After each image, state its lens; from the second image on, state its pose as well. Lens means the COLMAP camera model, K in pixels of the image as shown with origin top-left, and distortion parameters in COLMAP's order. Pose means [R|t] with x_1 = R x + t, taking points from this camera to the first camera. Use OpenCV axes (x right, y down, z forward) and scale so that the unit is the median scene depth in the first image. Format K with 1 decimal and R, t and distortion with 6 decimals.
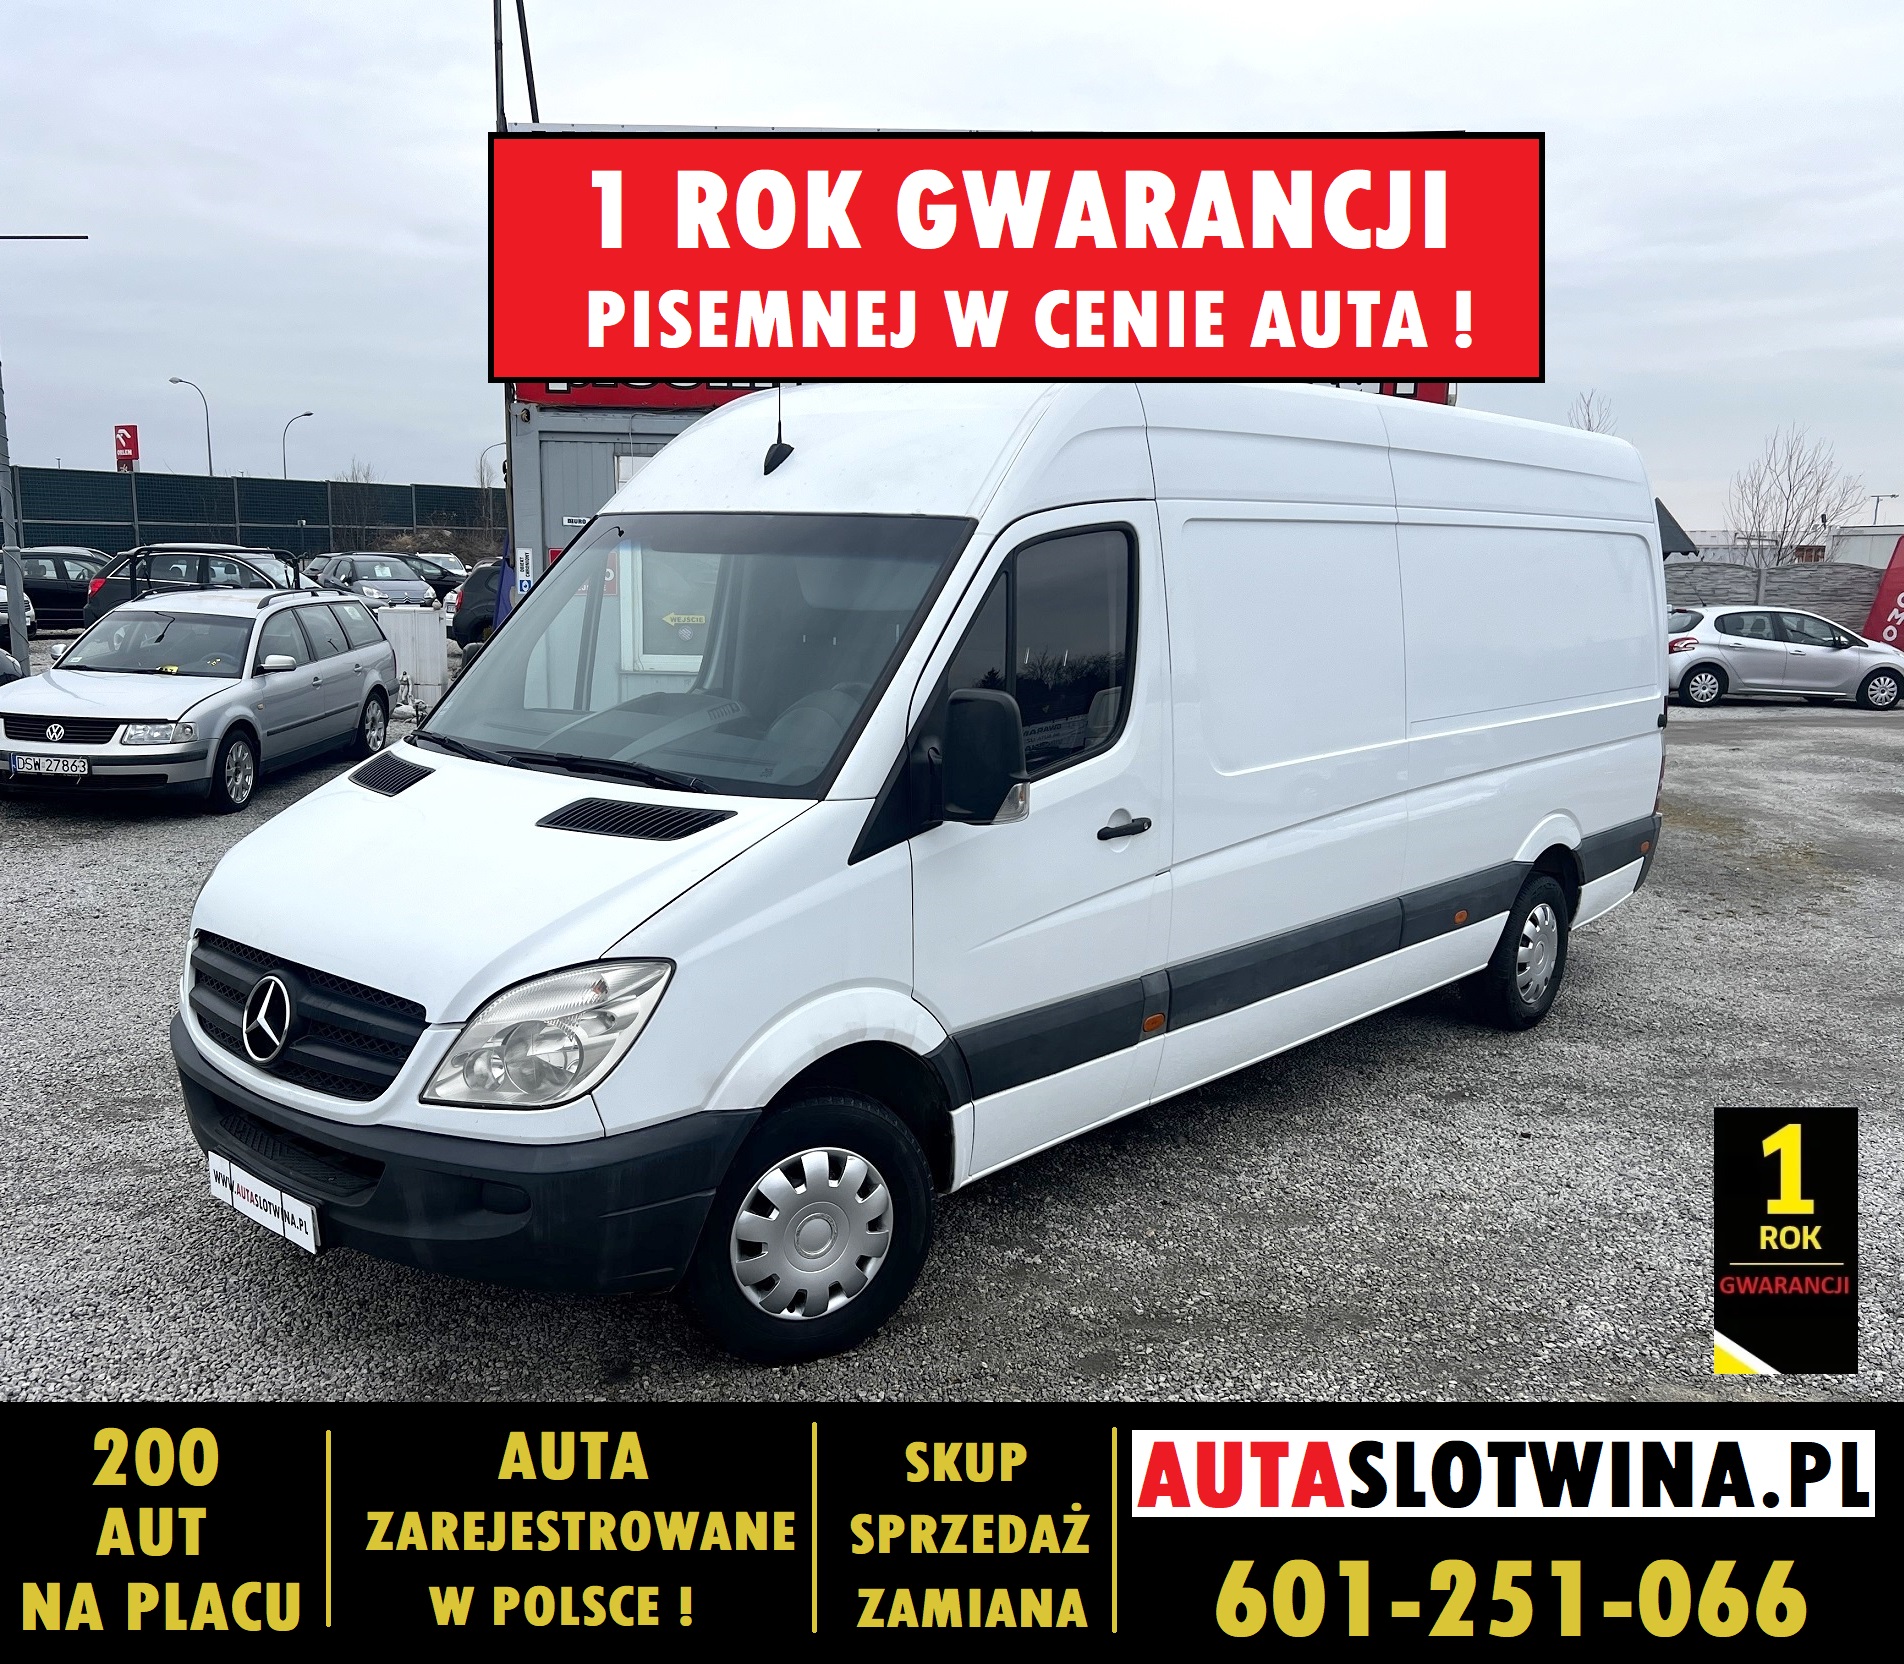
lens RADIAL K [[1681.6, 0, 952.0], [0, 1681.6, 832.0], [0, 0, 1]] dist [0.110035, -0.214383]
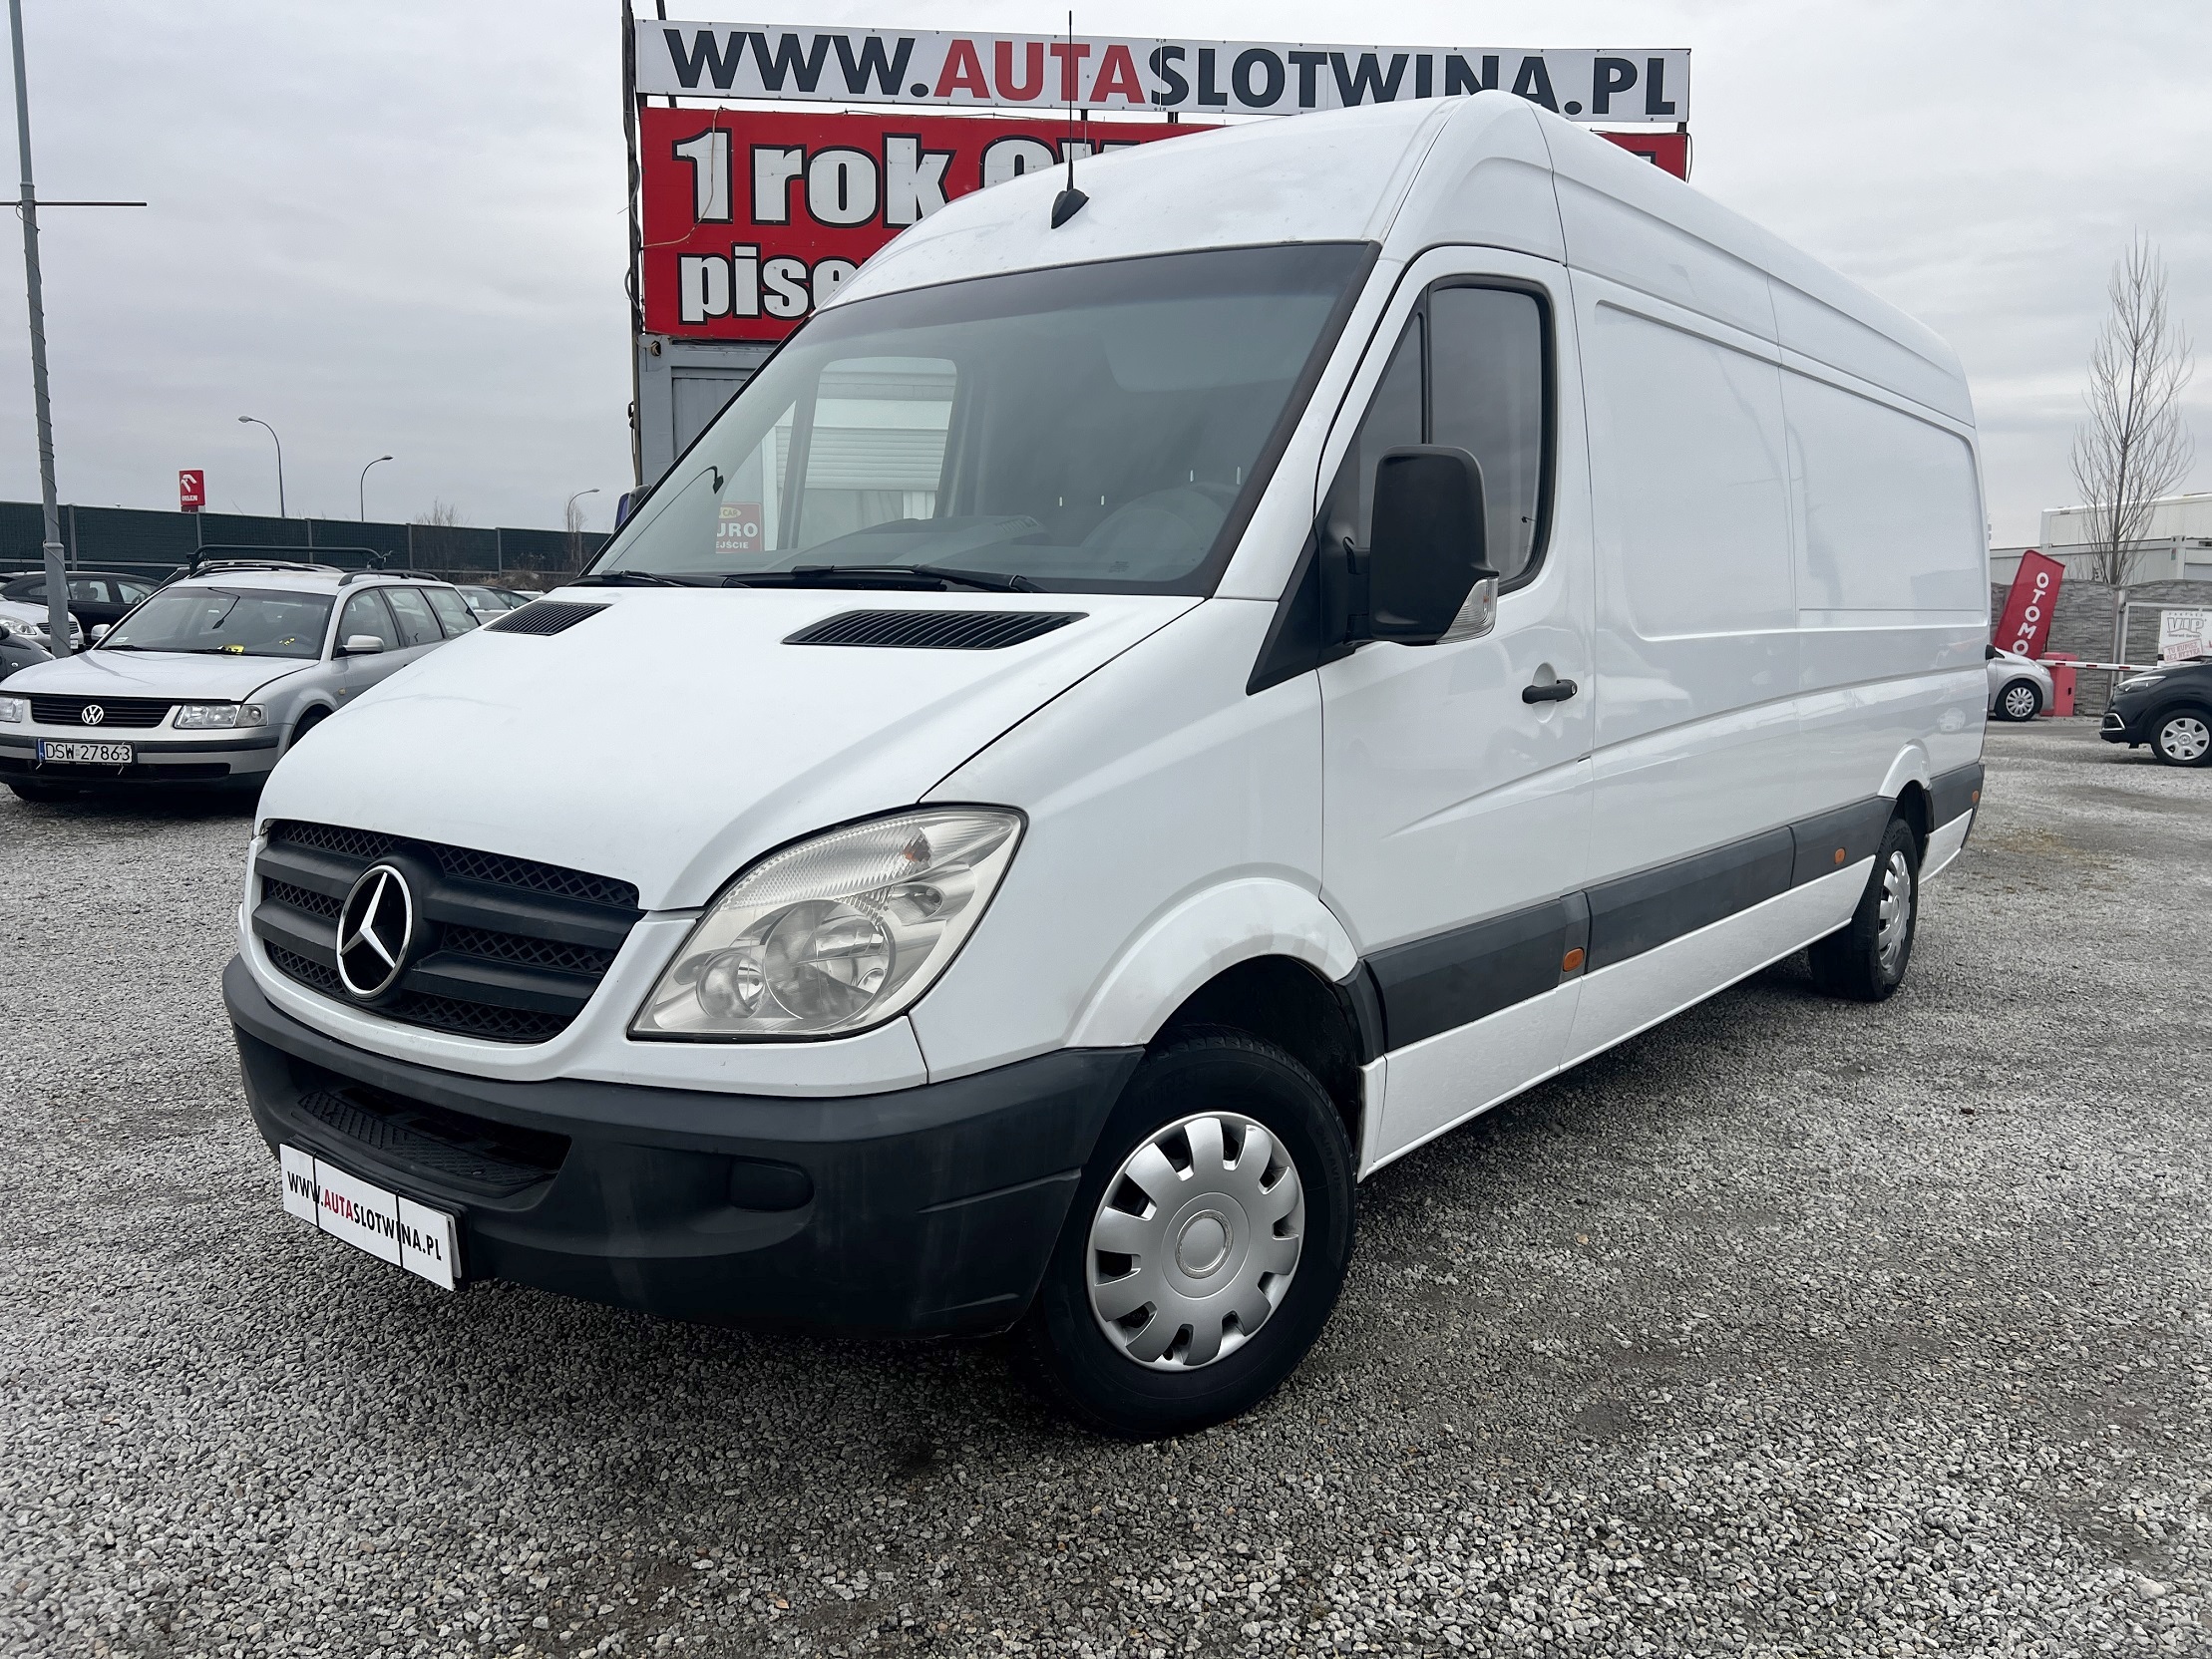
lens RADIAL K [[1674.1, 0, 1161.9], [0, 1674.1, 804.4], [0, 0, 1]] dist [0.055156, -0.070227]
pose [[0.997380, -0.013628, 0.071042, -0.136409], [0.017136, 0.998651, -0.049012, 0.091371], [-0.070278, 0.050101, 0.996269, 0.307989]]
